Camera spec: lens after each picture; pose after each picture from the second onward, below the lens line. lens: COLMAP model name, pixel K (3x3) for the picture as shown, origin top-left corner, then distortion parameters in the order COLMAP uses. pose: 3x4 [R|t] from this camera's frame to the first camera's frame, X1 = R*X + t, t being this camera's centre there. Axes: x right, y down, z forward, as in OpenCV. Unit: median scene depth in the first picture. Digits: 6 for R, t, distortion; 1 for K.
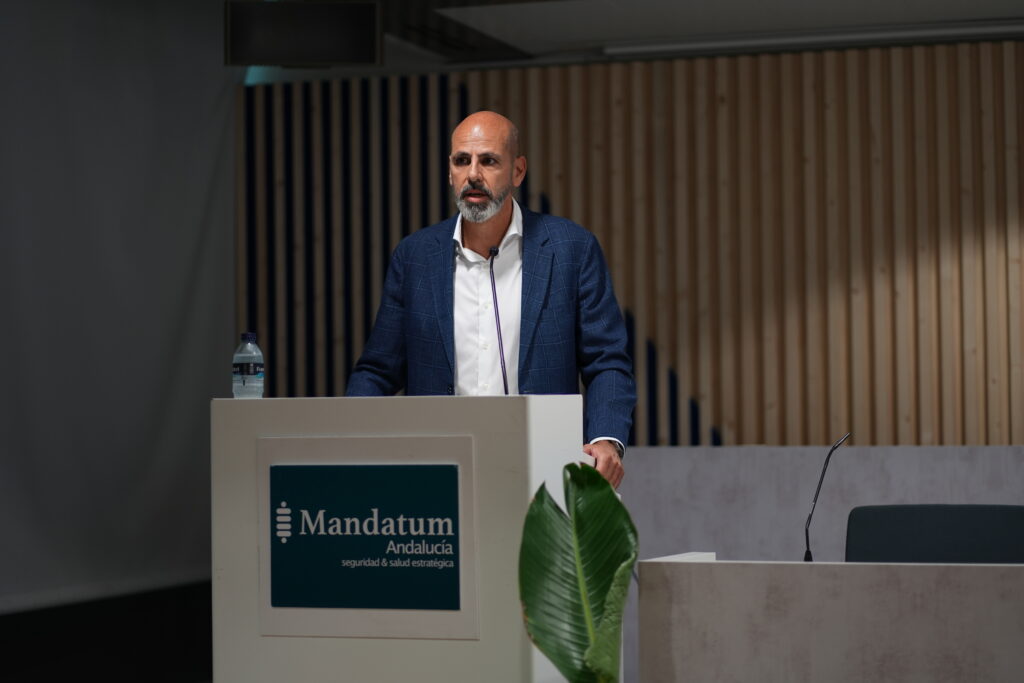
lens RADIAL K [[2437.0, 0, 512.0], [0, 2437.0, 341.5], [0, 0, 1]] dist [0.064047, -1.112520]
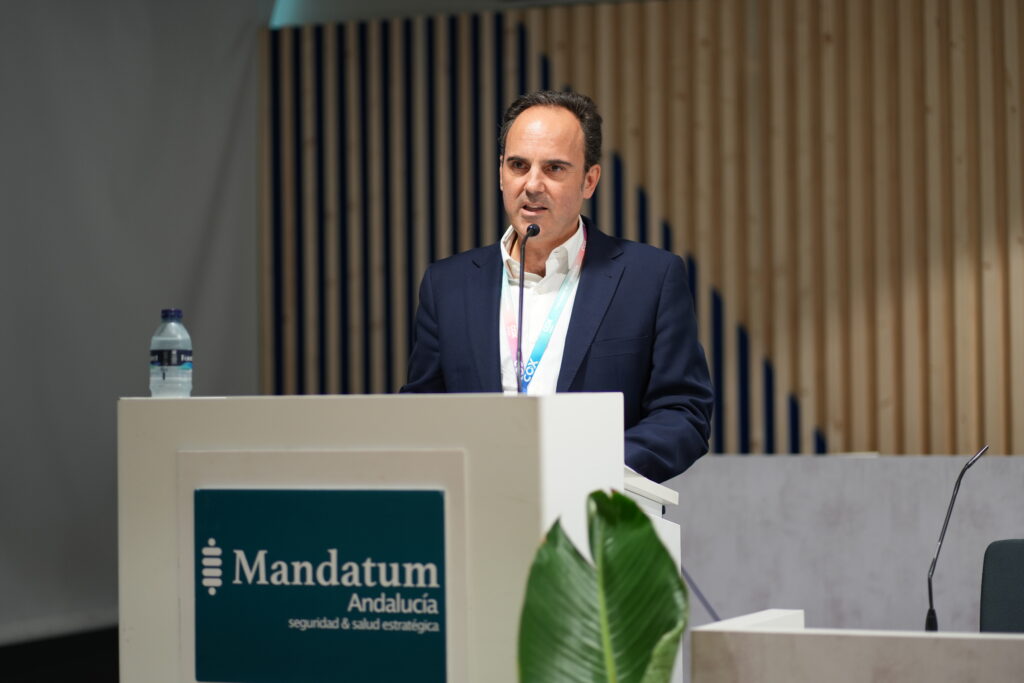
lens RADIAL K [[2437.0, 0, 512.0], [0, 2437.0, 341.5], [0, 0, 1]] dist [0.064047, -1.112520]
pose [[0.998819, 0.000600, -0.048579, 0.029881], [-0.000416, 0.999993, 0.003811, 0.003302], [0.048581, -0.003786, 0.998812, 0.251896]]
